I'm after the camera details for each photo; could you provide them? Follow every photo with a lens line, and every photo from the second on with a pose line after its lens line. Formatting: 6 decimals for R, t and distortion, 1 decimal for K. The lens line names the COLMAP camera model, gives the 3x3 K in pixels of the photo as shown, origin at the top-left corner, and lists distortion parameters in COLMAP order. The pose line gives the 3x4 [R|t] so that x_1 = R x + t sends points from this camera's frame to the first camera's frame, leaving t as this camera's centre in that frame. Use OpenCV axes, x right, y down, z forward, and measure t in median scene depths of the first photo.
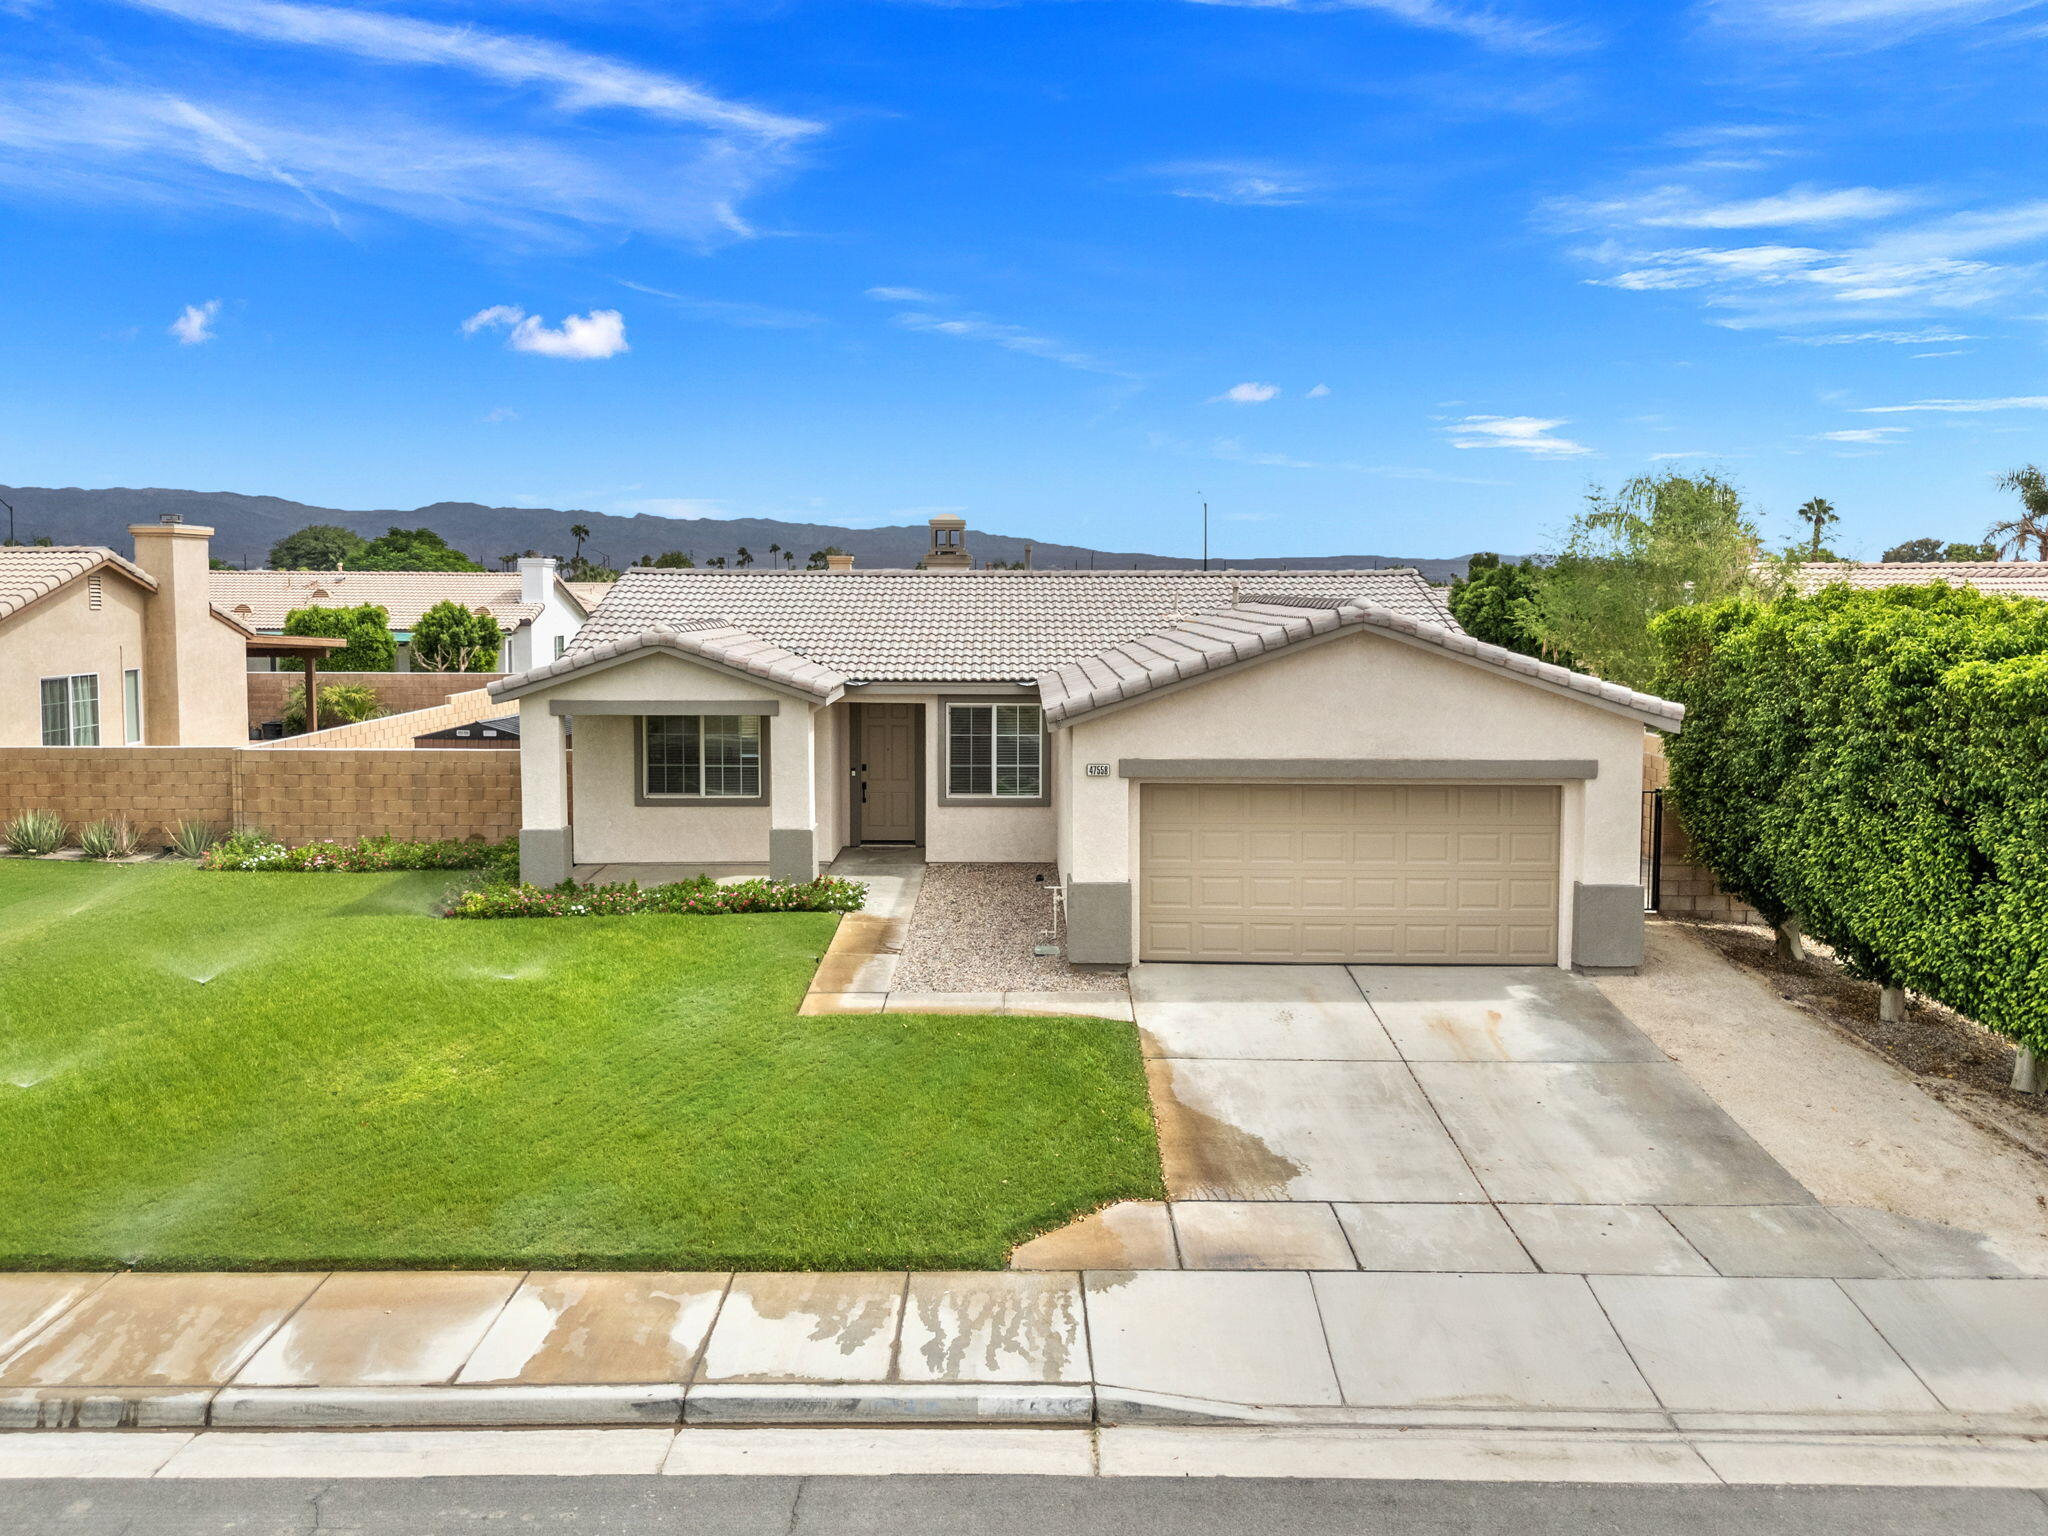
lens RADIAL K [[1459.2, 0, 928.4], [0, 1459.2, 717.9], [0, 0, 1]] dist [0.051952, -0.045310]
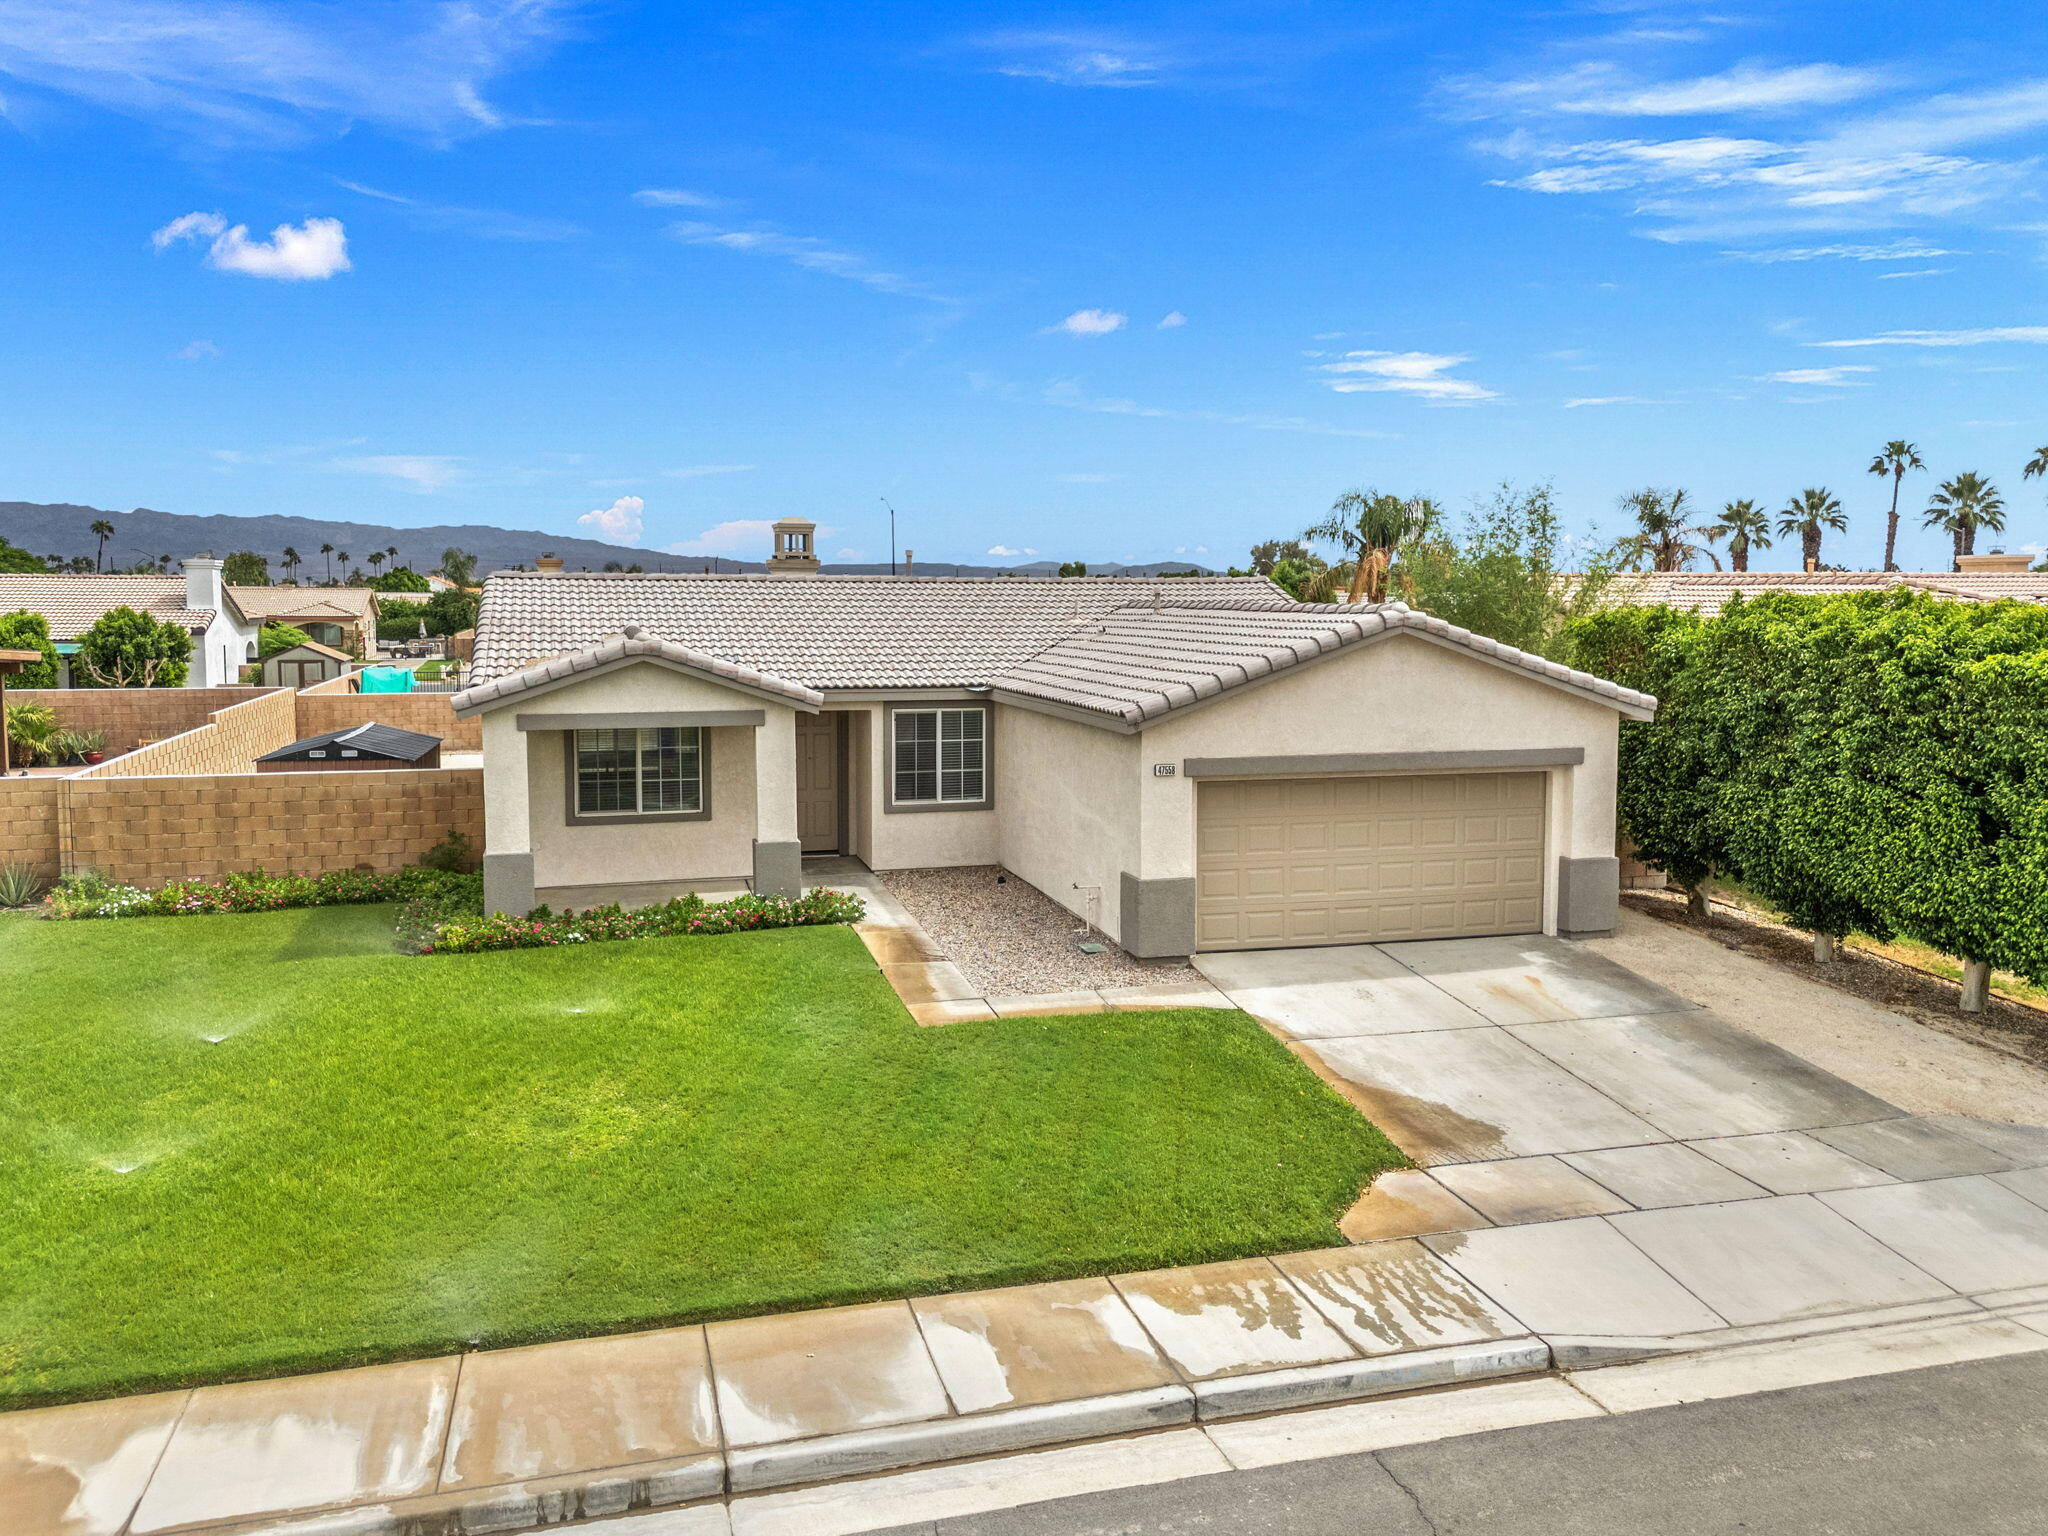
lens RADIAL K [[1466.6, 0, 961.3], [0, 1466.6, 738.3], [0, 0, 1]] dist [0.048900, -0.037709]
pose [[0.967782, -0.025291, 0.250517, -0.283183], [0.022806, 0.999658, 0.012820, -0.003524], [-0.250756, -0.006694, 0.968027, 0.029995]]
